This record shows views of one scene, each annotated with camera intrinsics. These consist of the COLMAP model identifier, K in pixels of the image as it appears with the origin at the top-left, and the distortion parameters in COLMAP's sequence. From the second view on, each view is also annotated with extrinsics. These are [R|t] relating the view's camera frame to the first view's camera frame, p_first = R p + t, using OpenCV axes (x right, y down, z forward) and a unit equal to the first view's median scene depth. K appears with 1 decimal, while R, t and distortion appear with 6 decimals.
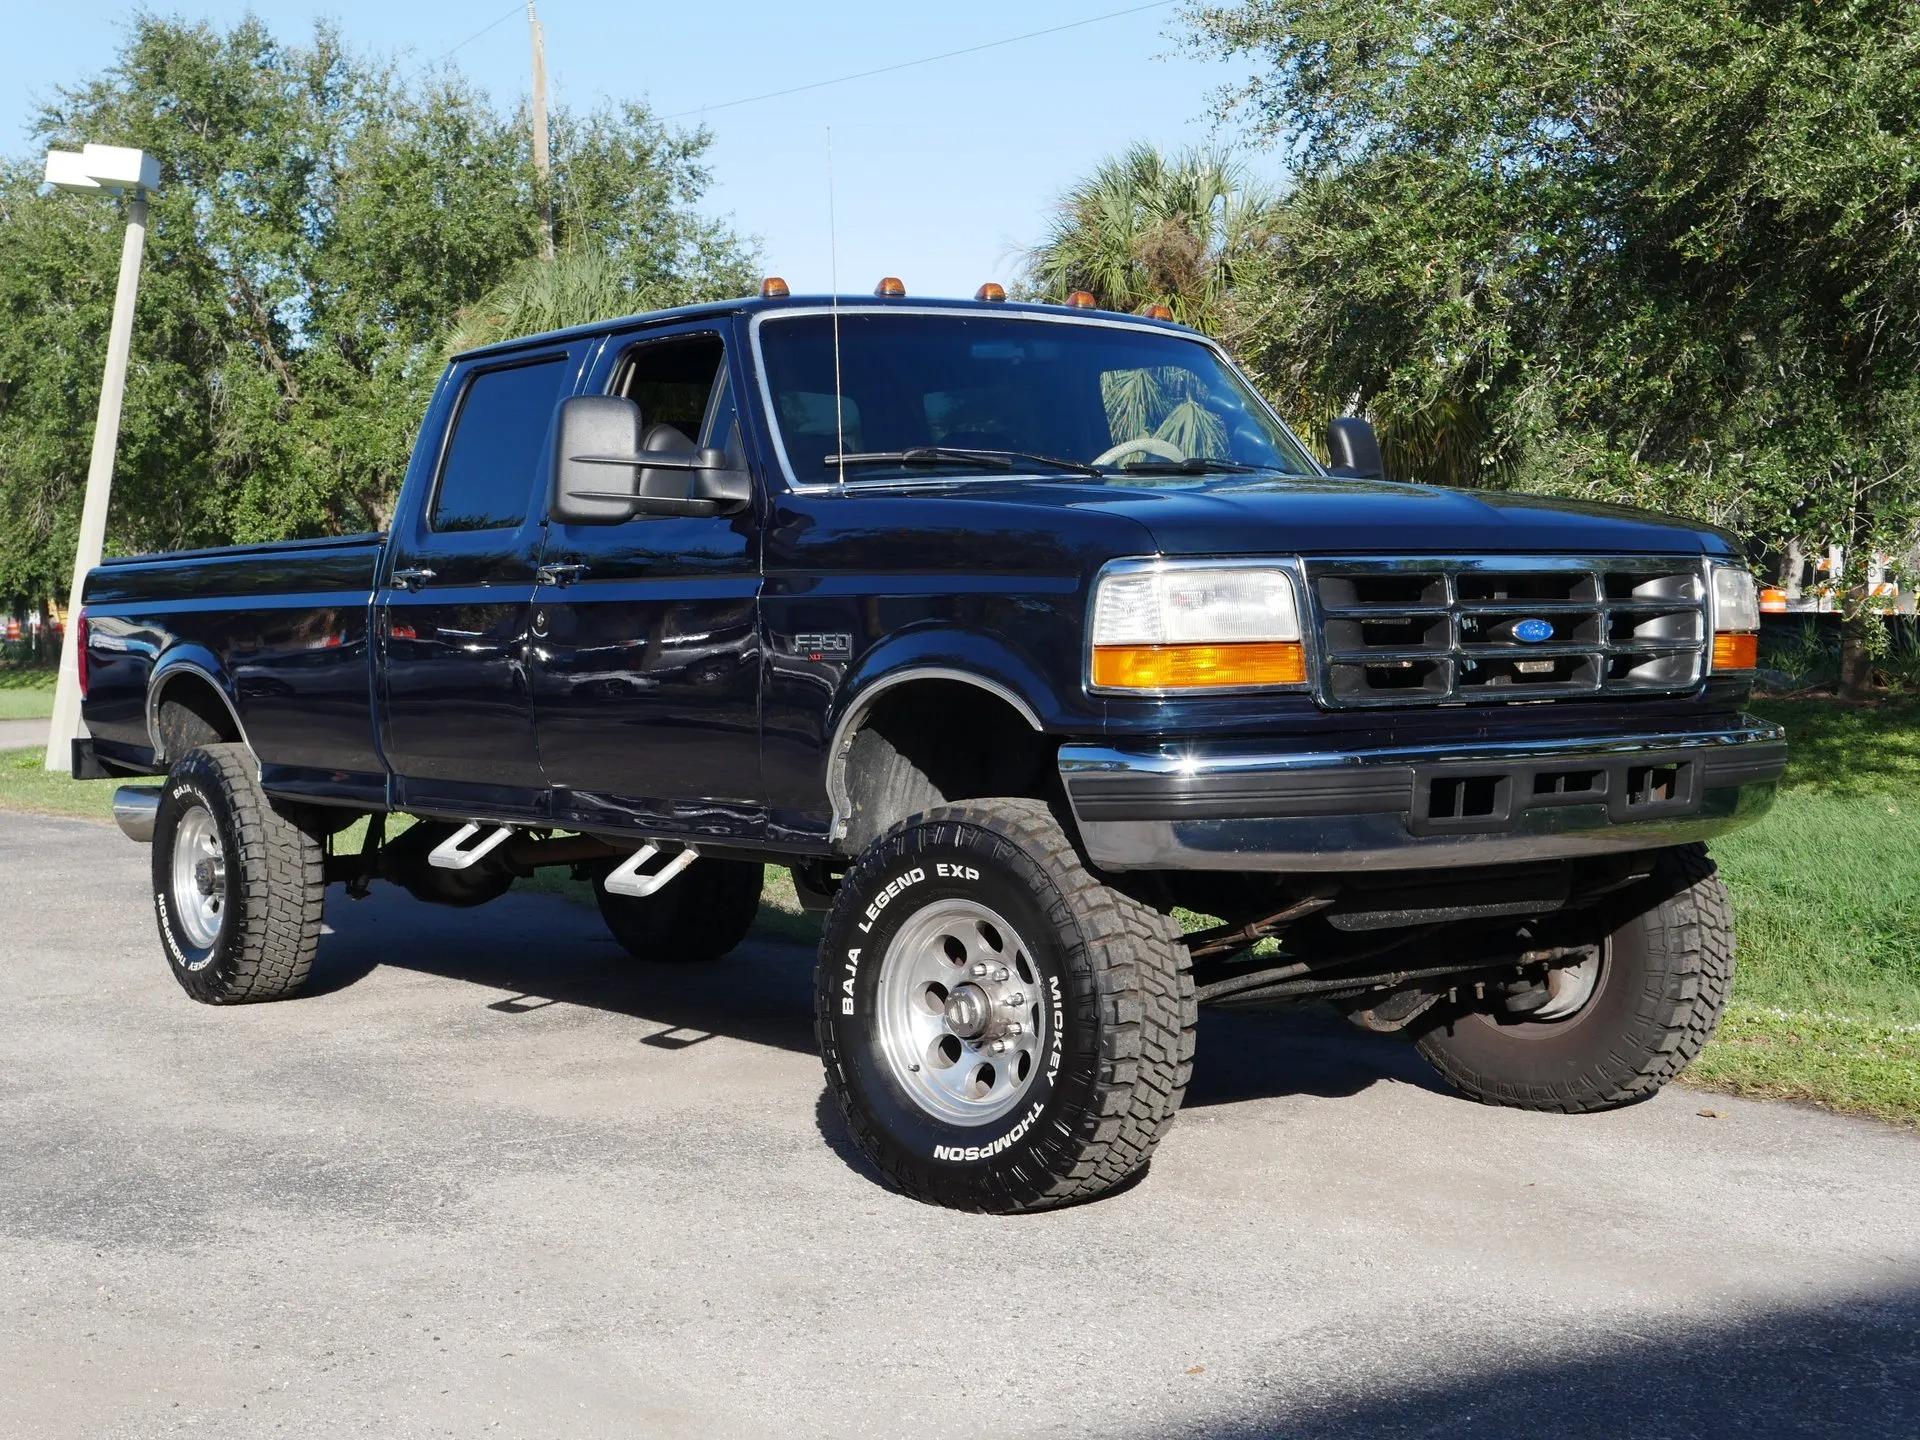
lens RADIAL K [[2902.9, 0, 957.3], [0, 2902.9, 726.5], [0, 0, 1]] dist [0.006286, -0.084677]
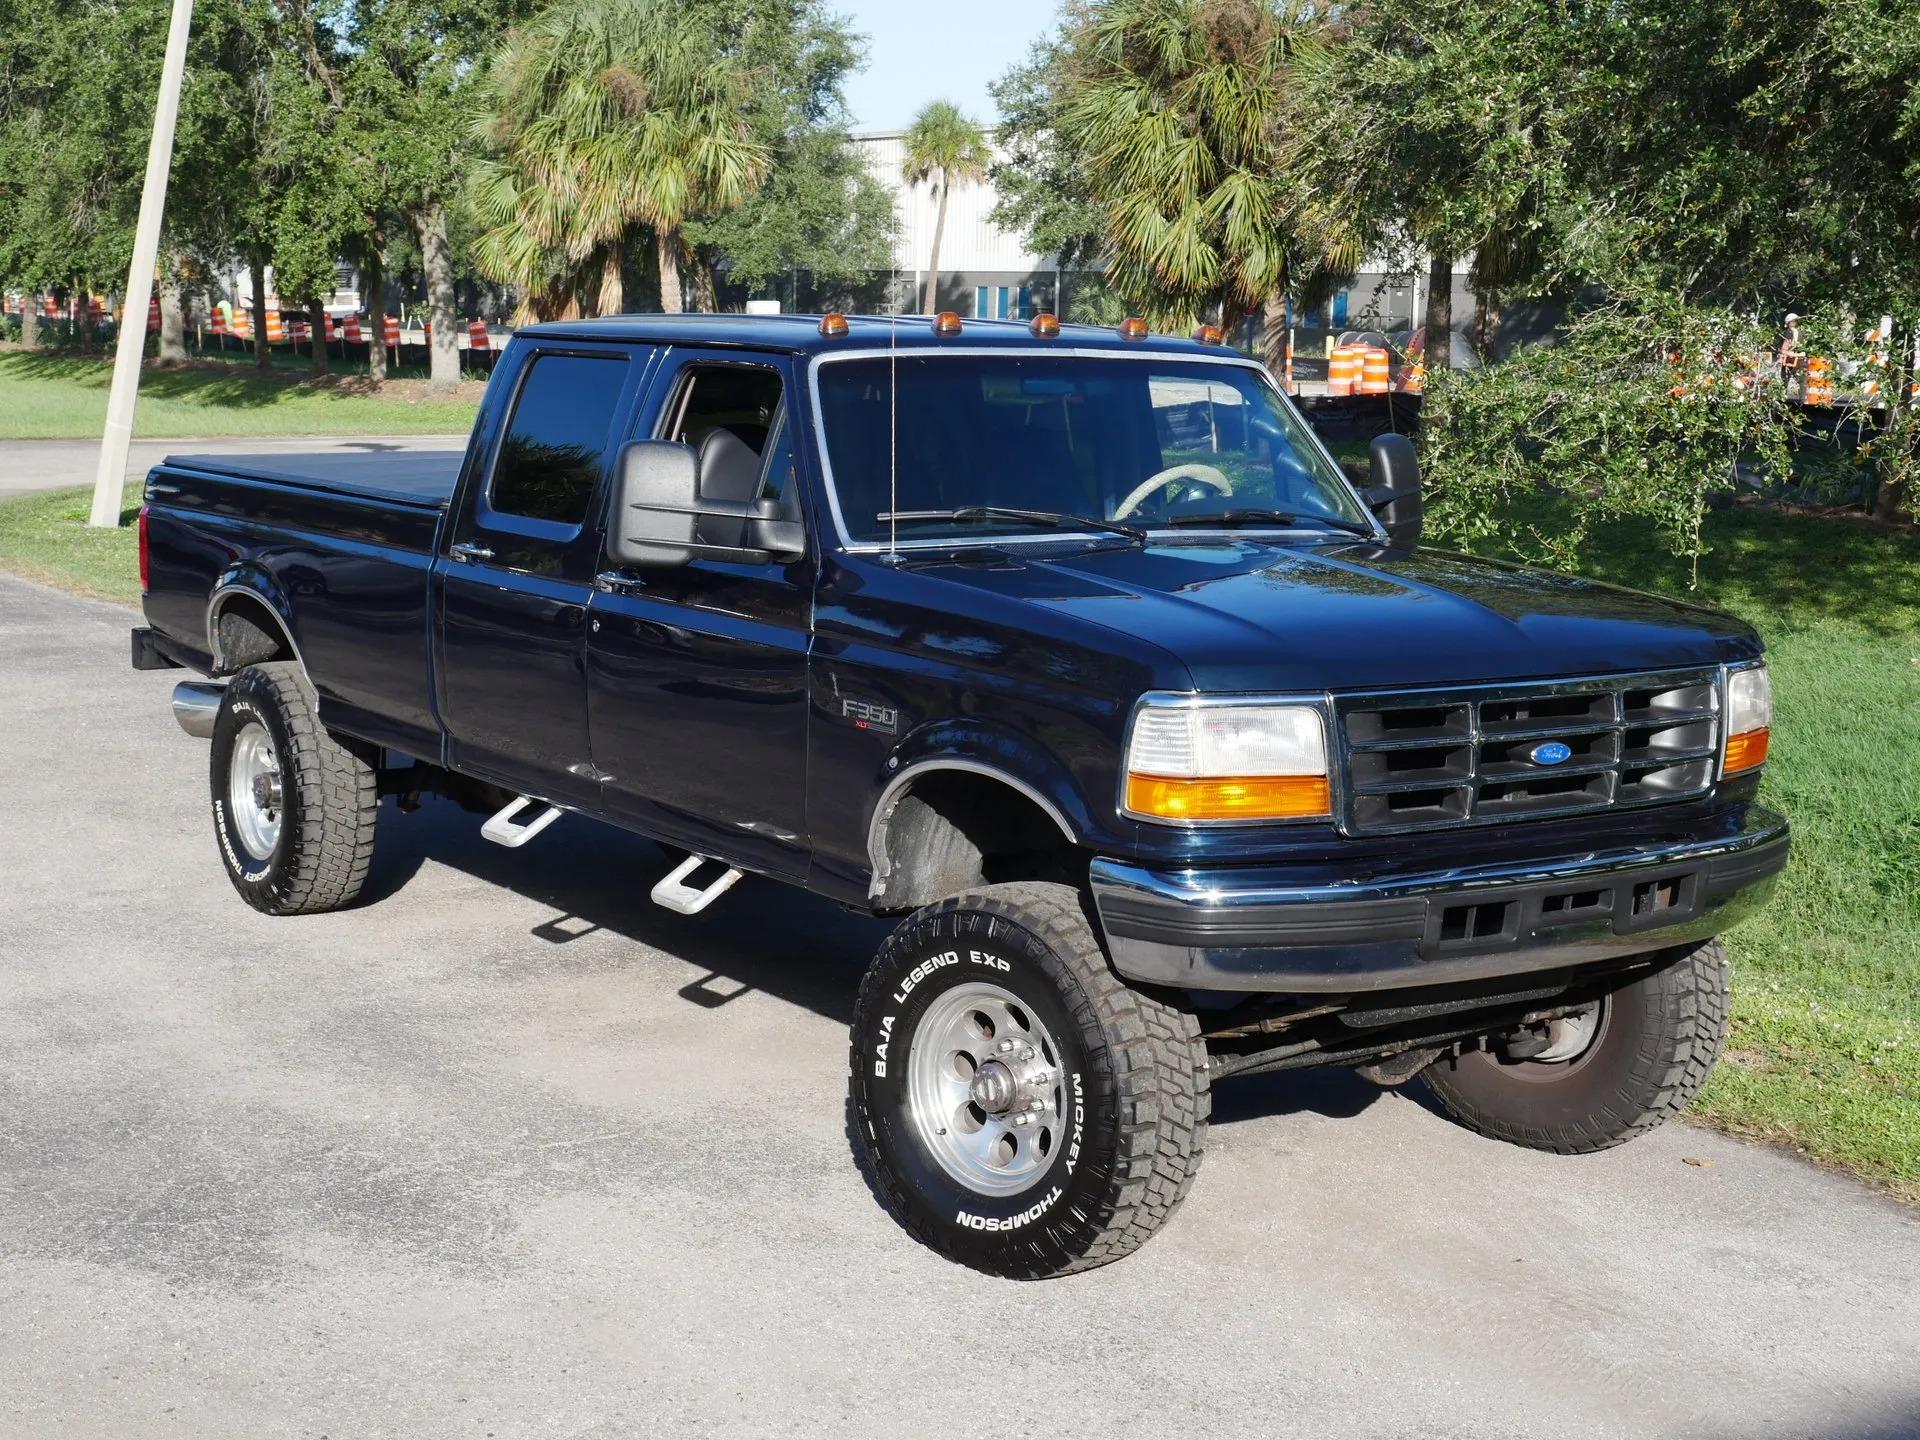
lens RADIAL K [[2902.9, 0, 957.3], [0, 2902.9, 726.5], [0, 0, 1]] dist [0.006286, -0.084677]
pose [[0.999131, 0.040854, -0.008241, -0.005855], [-0.039763, 0.993658, 0.105176, -0.131428], [0.012485, -0.104757, 0.994419, -0.033986]]
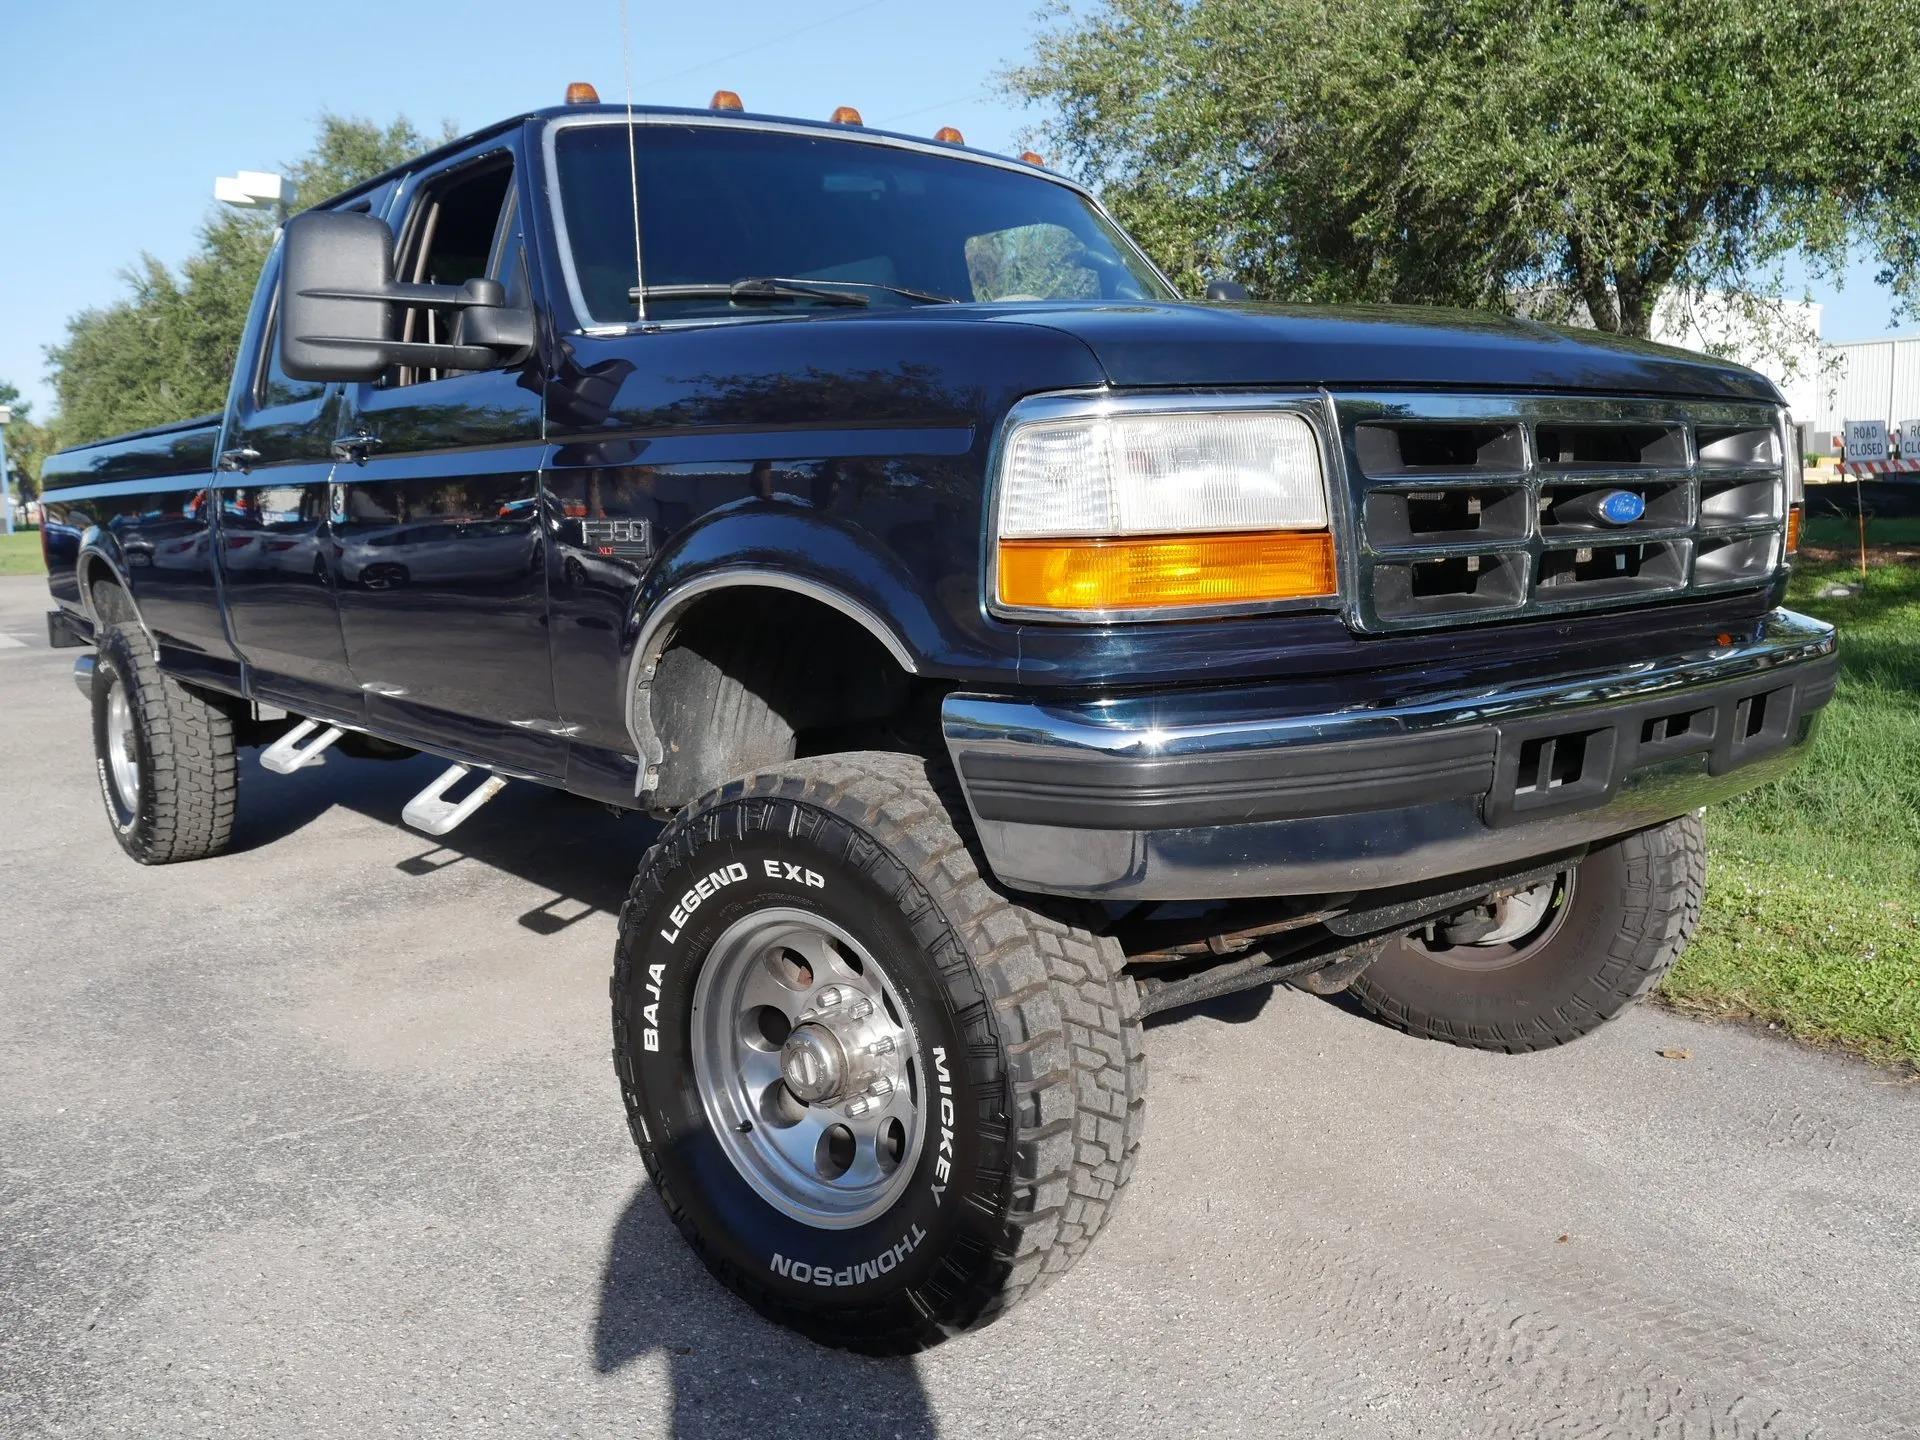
lens RADIAL K [[1626.2, 0, 960.0], [0, 1626.2, 720.0], [0, 0, 1]] dist [-0.010823, 0.002512]
pose [[0.997985, -0.017322, 0.061035, 0.014848], [0.011120, 0.994872, 0.100524, -0.021288], [-0.062463, -0.099643, 0.993061, 0.567372]]
